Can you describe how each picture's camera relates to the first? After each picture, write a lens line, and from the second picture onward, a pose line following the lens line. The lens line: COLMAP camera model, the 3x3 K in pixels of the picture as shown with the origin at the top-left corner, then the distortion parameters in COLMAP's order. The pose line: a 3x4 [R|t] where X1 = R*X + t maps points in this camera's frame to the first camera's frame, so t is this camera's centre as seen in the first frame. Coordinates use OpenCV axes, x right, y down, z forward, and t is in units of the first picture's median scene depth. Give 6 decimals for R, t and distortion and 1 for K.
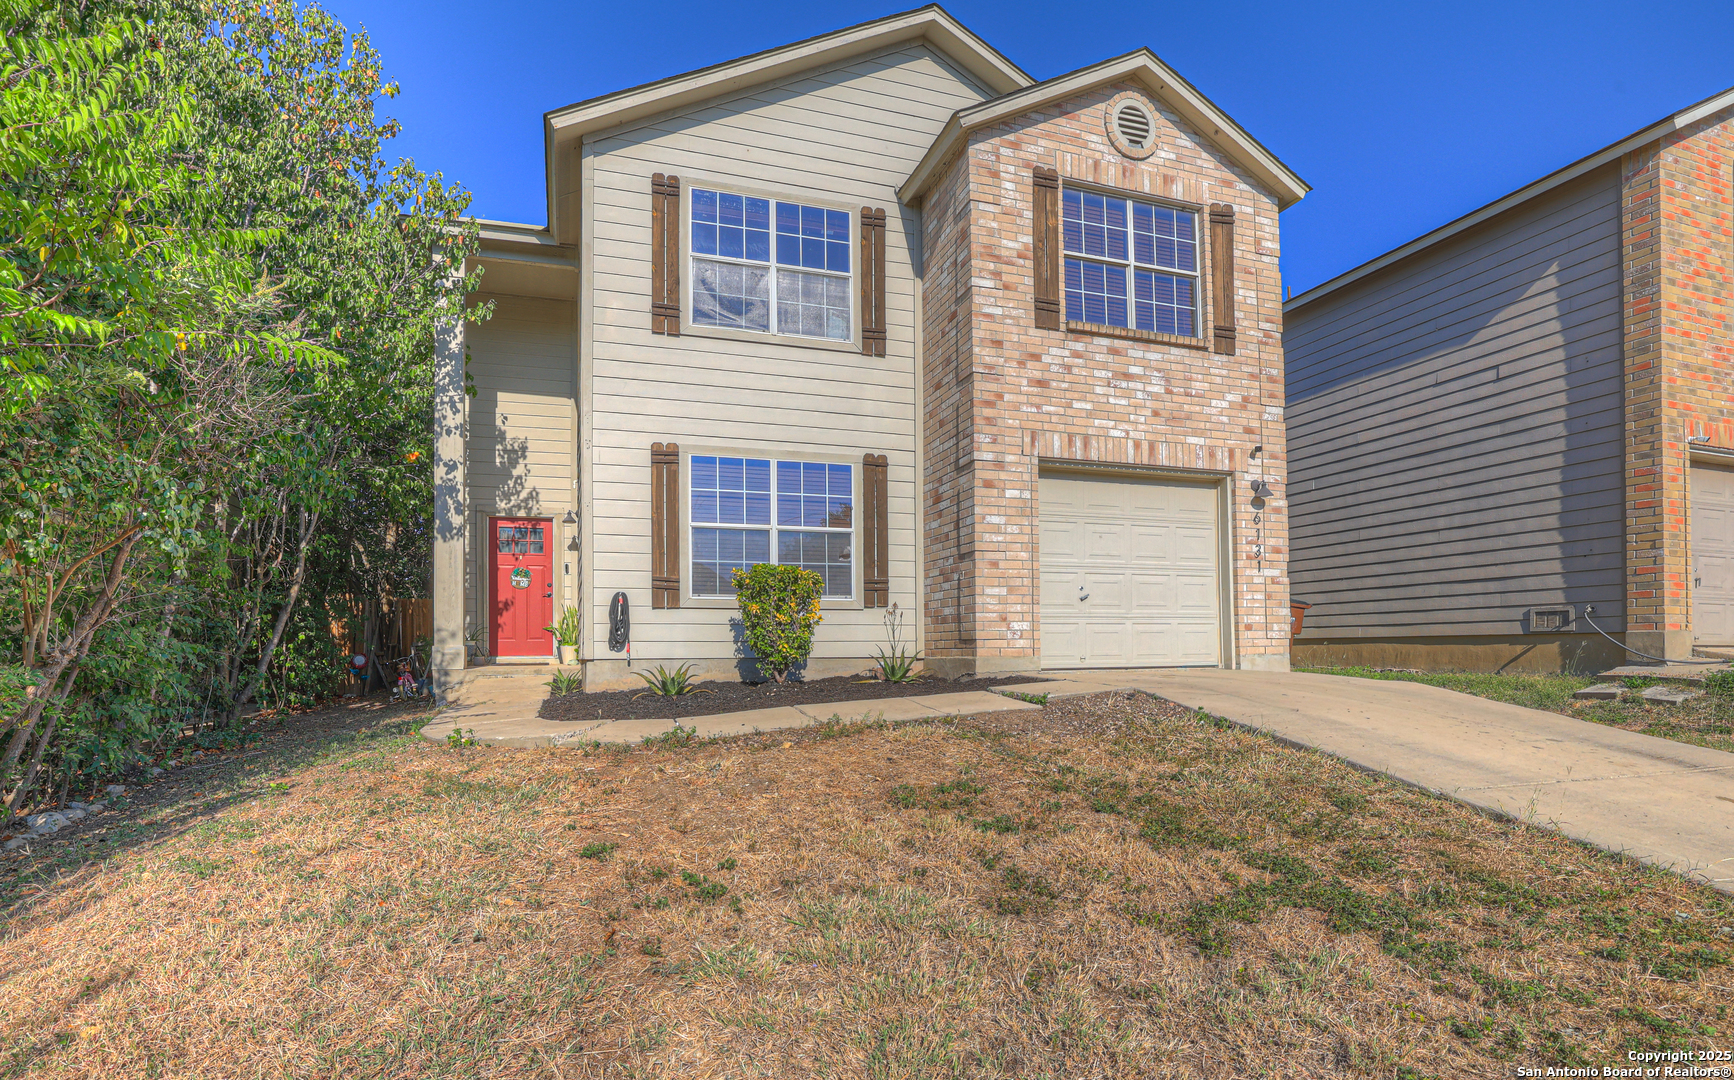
lens RADIAL K [[841.9, 0, 865.9], [0, 841.9, 646.3], [0, 0, 1]] dist [-0.020357, 0.004711]
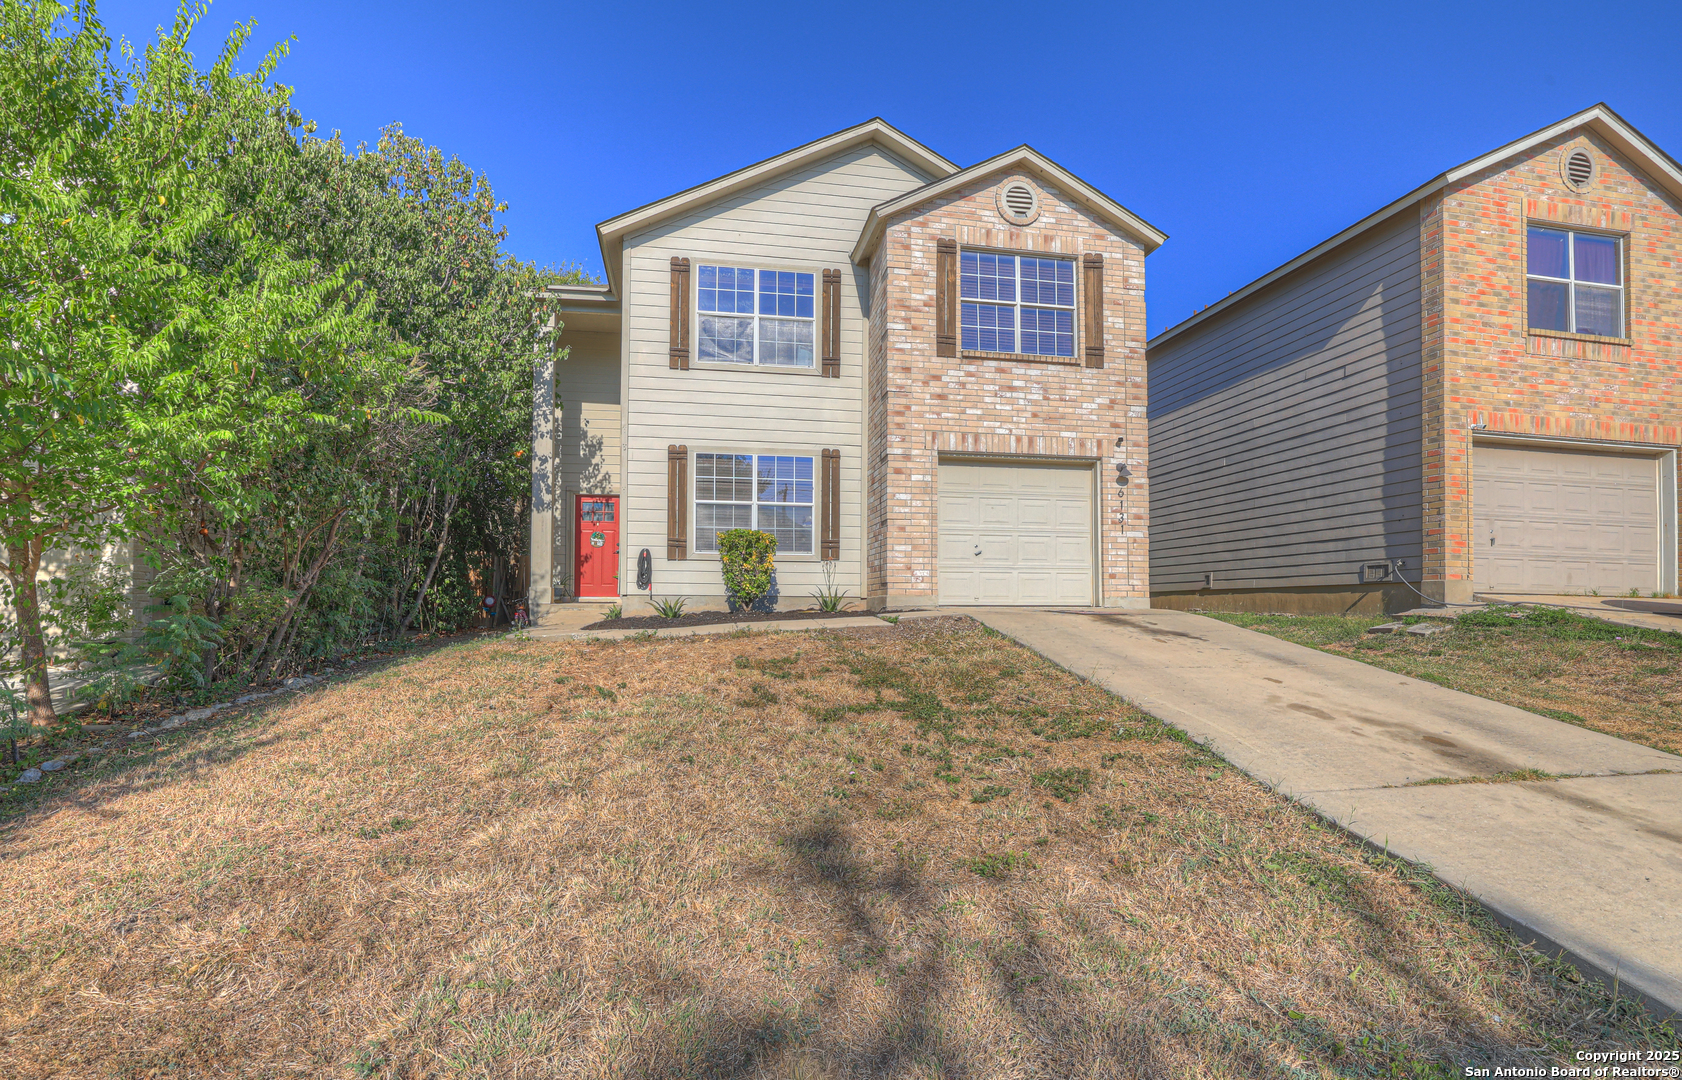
lens RADIAL K [[758.2, 0, 834.8], [0, 758.2, 597.0], [0, 0, 1]] dist [-0.015501, -0.001078]
pose [[0.990906, 0.009570, -0.134215, 0.194682], [-0.010356, 0.999933, -0.005162, 0.021003], [0.134157, 0.006505, 0.990939, -0.233996]]
